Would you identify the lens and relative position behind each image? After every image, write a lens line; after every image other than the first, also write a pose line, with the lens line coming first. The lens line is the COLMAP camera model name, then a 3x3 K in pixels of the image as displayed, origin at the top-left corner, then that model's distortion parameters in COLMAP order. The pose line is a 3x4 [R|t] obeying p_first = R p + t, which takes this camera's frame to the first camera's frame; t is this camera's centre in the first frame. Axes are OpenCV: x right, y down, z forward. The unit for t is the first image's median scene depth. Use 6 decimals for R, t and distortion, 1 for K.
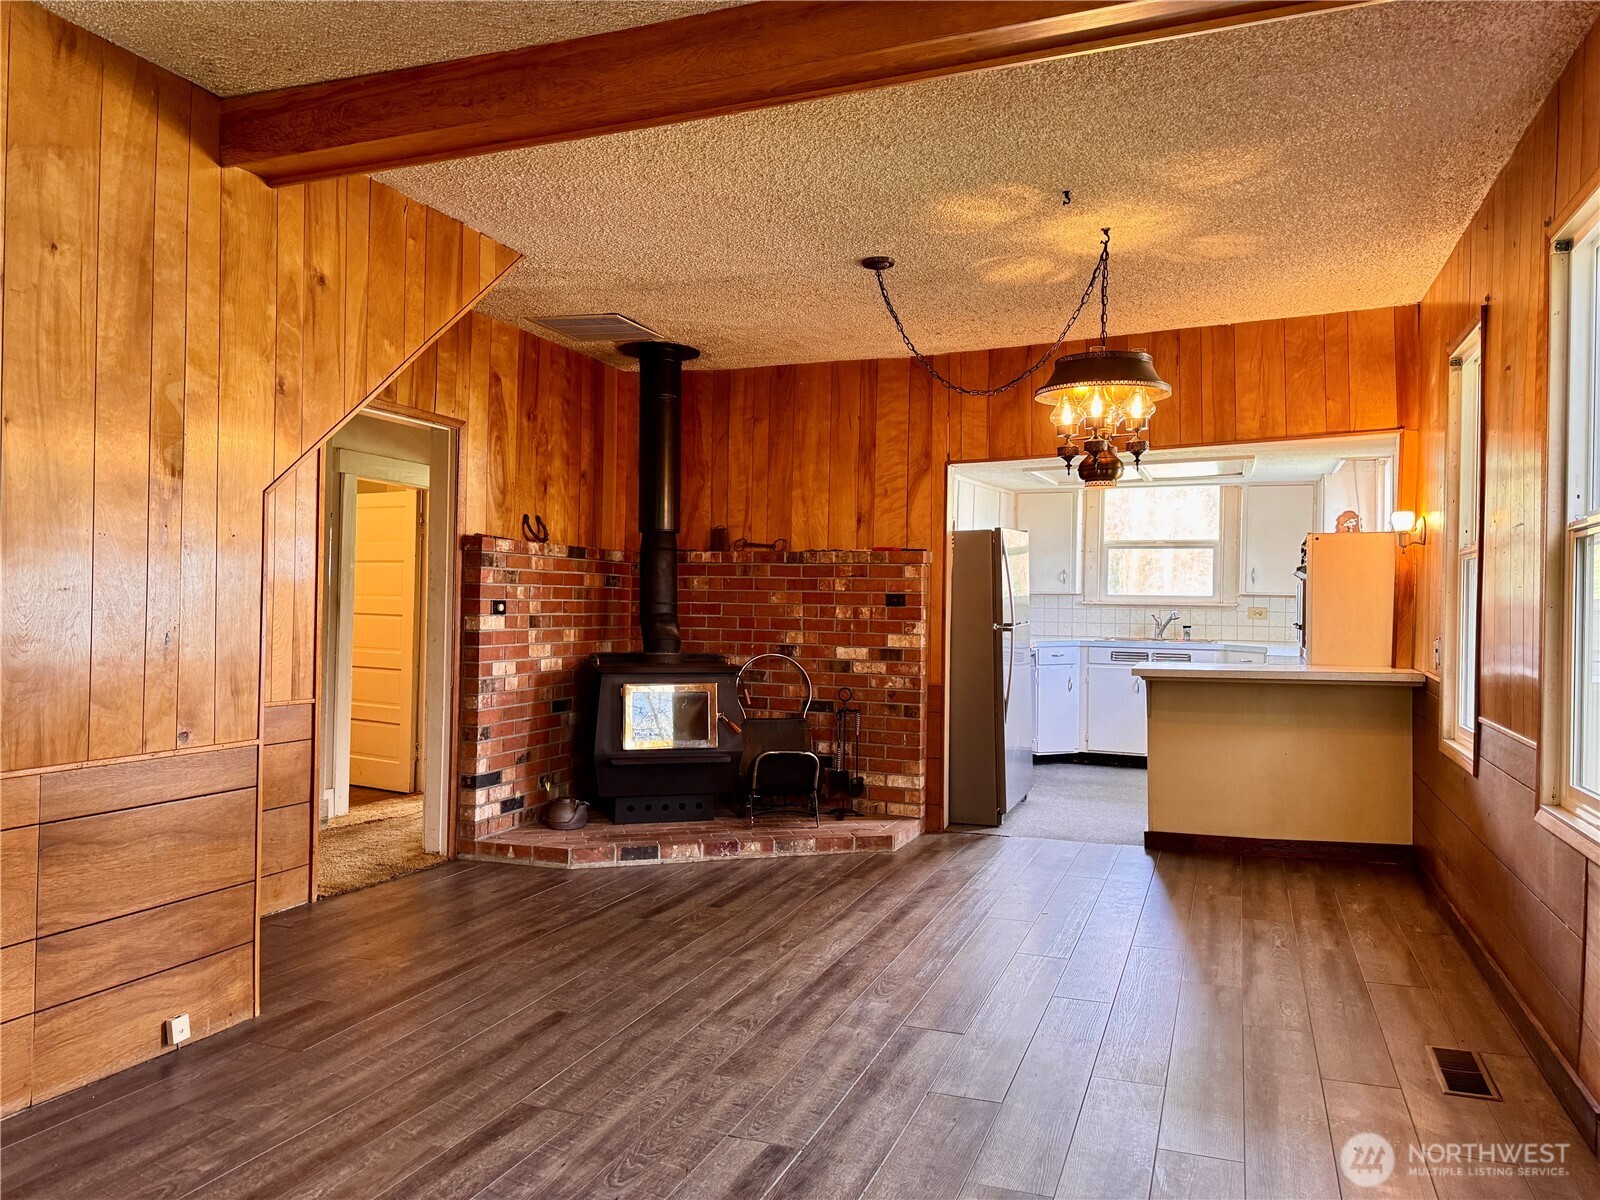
lens RADIAL K [[1127.4, 0, 807.7], [0, 1127.4, 603.0], [0, 0, 1]] dist [0.083670, -0.096861]
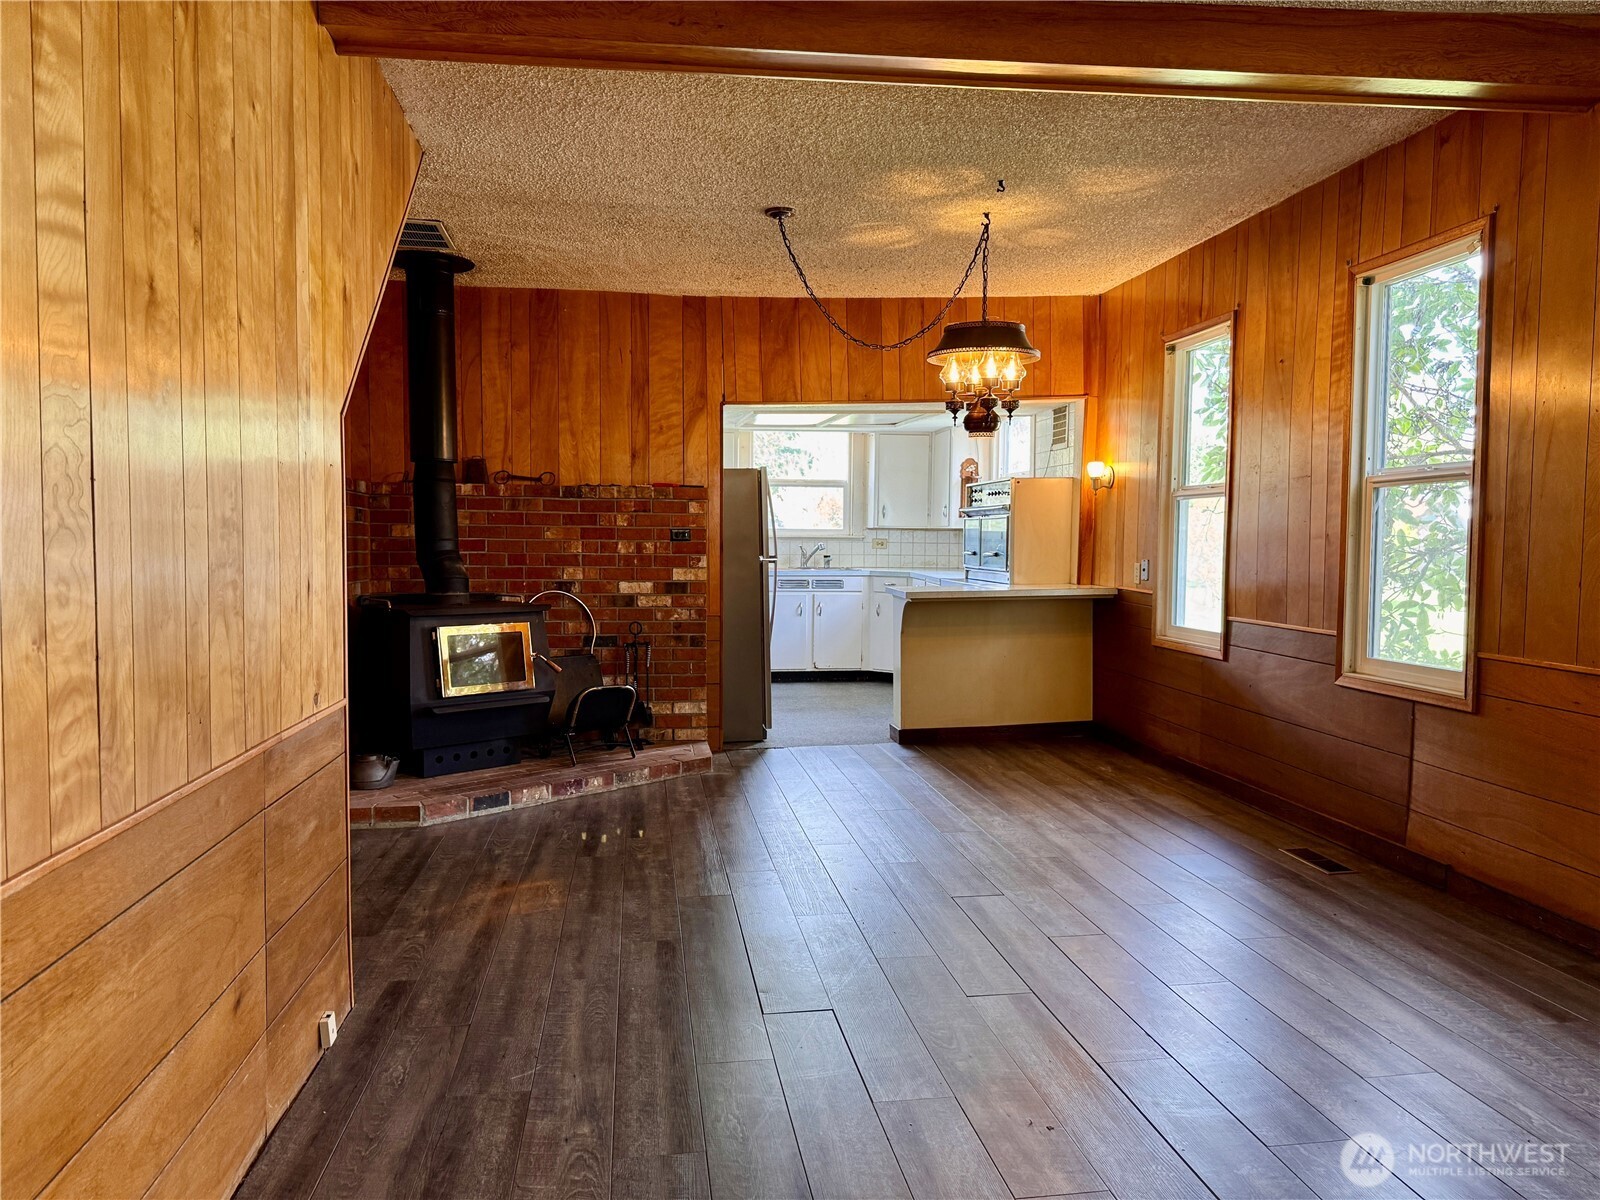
lens RADIAL K [[1127.4, 0, 804.4], [0, 1127.4, 612.5], [0, 0, 1]] dist [0.083670, -0.096861]
pose [[0.874327, -0.040416, 0.483652, -0.391343], [0.007163, 0.997493, 0.070407, -0.004313], [-0.485285, -0.058094, 0.872424, 0.045264]]
